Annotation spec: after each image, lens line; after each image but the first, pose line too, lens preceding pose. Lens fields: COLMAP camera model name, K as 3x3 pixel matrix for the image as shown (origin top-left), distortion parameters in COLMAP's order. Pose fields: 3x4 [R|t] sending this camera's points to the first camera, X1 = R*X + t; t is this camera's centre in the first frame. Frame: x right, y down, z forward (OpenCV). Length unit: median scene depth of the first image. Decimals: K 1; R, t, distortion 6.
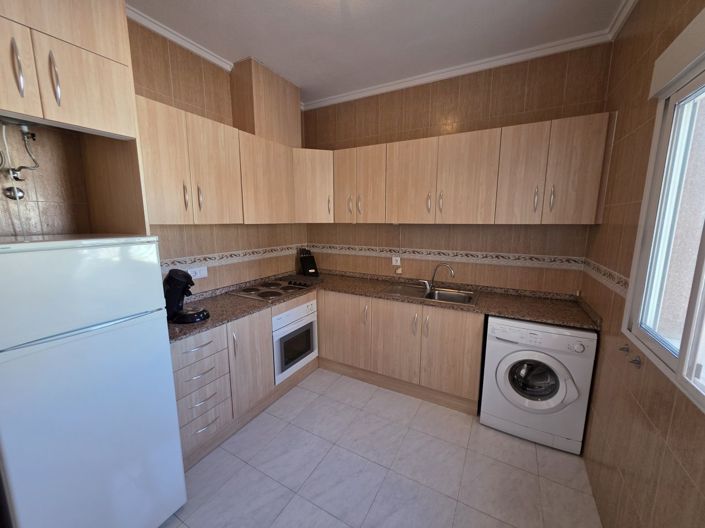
lens RADIAL K [[279.1, 0, 351.4], [0, 279.1, 263.4], [0, 0, 1]] dist [0.000565, -0.001003]
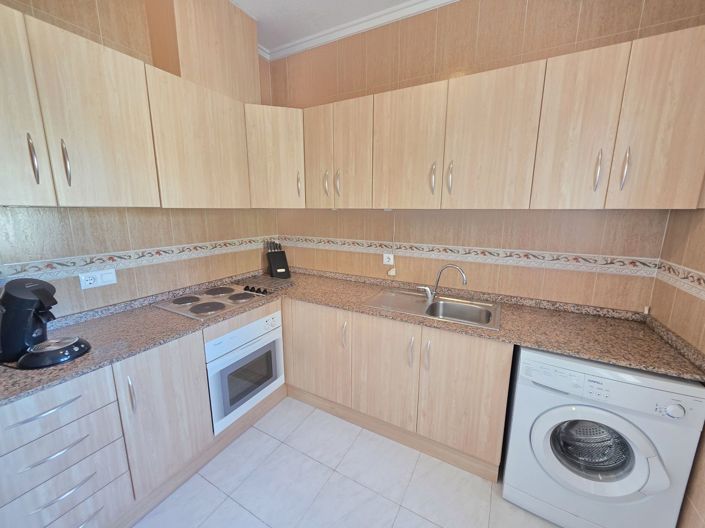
lens RADIAL K [[279.1, 0, 352.5], [0, 279.1, 262.8], [0, 0, 1]] dist [0.000565, -0.001003]
pose [[0.999991, 0.003580, 0.002376, 0.075768], [-0.003658, 0.999423, 0.033783, -0.029678], [-0.002254, -0.033791, 0.999426, 0.295575]]
